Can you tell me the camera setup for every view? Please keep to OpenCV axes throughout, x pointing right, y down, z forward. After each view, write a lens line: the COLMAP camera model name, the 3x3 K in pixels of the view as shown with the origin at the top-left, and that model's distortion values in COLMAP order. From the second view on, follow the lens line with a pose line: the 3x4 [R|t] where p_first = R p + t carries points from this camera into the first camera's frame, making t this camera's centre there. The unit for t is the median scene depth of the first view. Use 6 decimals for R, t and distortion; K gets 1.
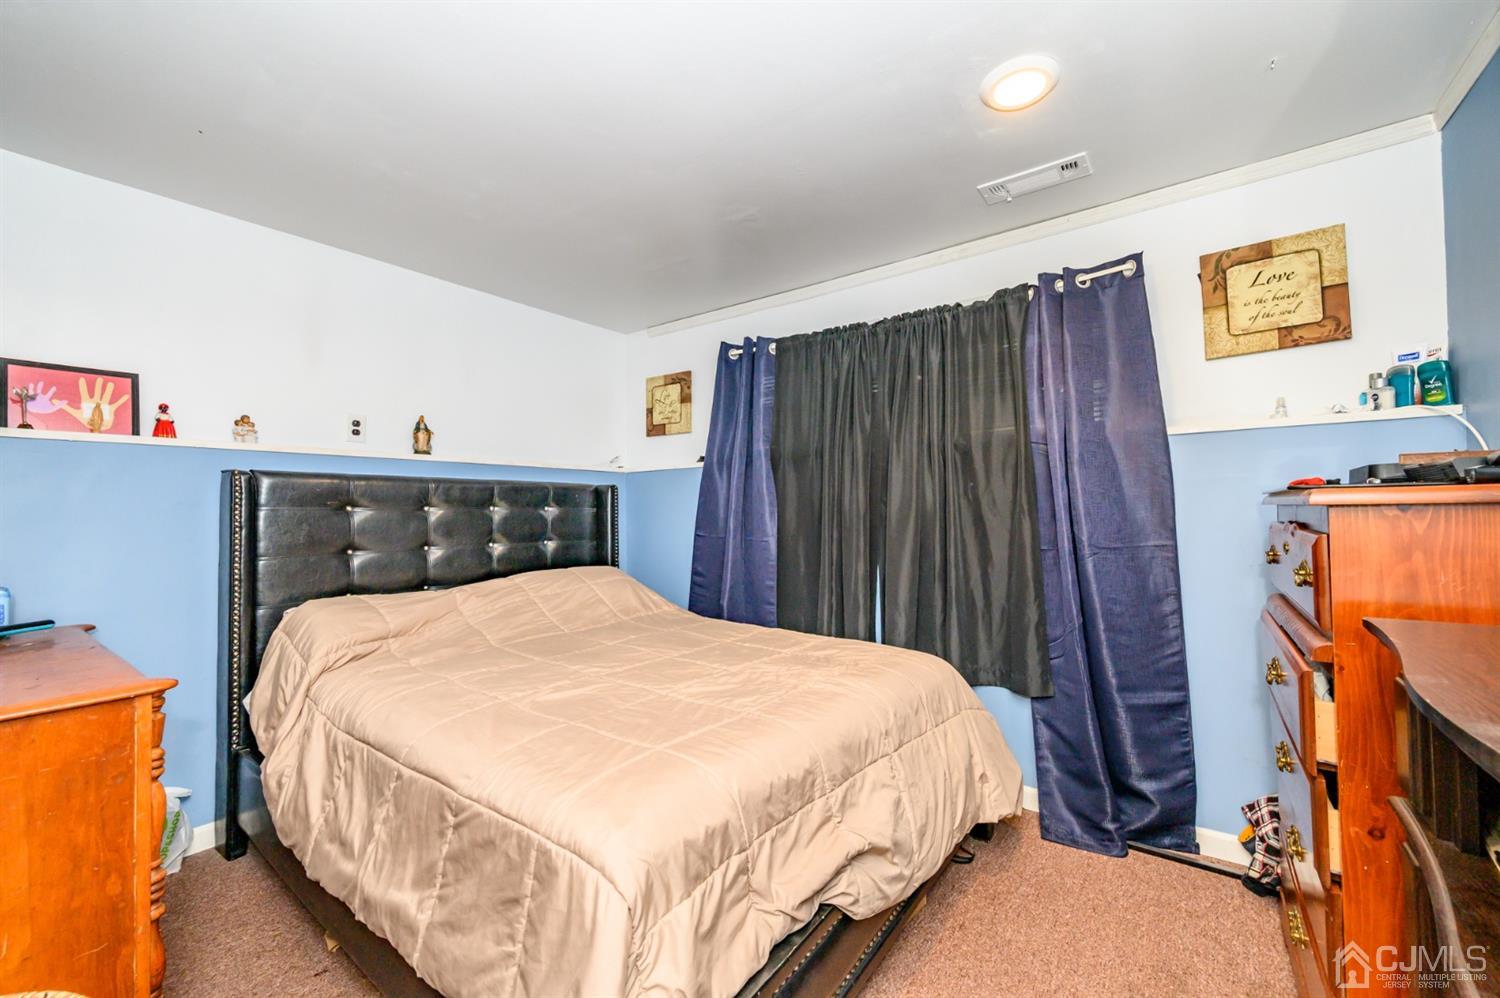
lens RADIAL K [[594.2, 0, 752.6], [0, 594.2, 497.9], [0, 0, 1]] dist [0.001932, -0.000188]
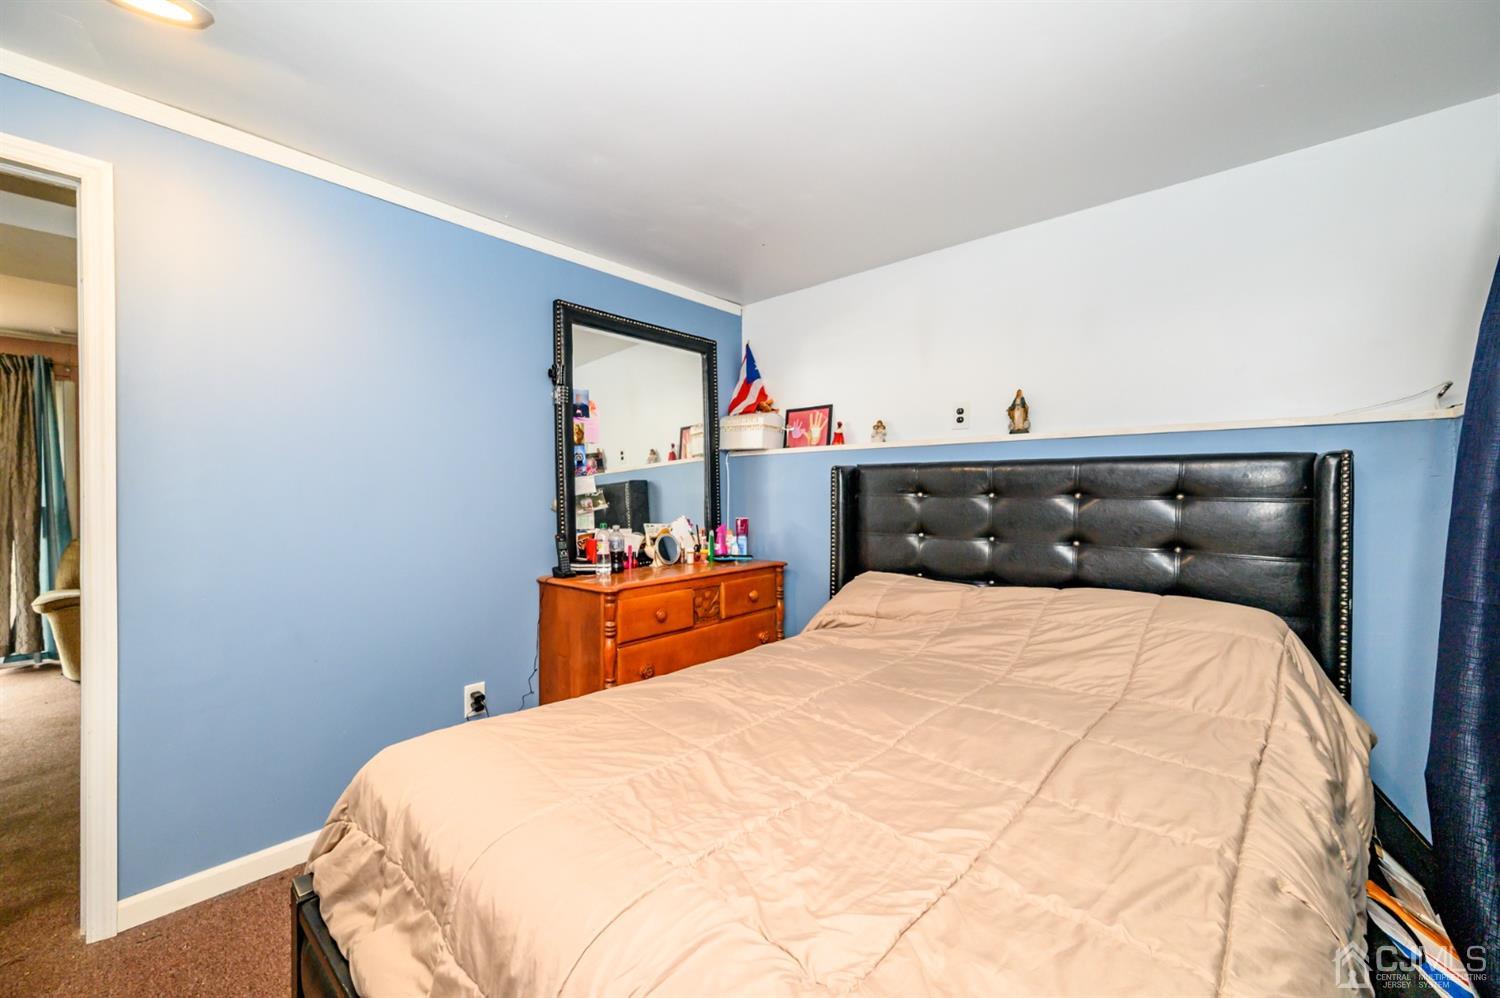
lens RADIAL K [[594.2, 0, 752.6], [0, 594.2, 498.0], [0, 0, 1]] dist [0.001932, -0.000188]
pose [[-0.091918, 0.022990, -0.995501, 0.715740], [0.019502, 0.999583, 0.021283, -0.009406], [0.995576, -0.017458, -0.092329, 1.354688]]
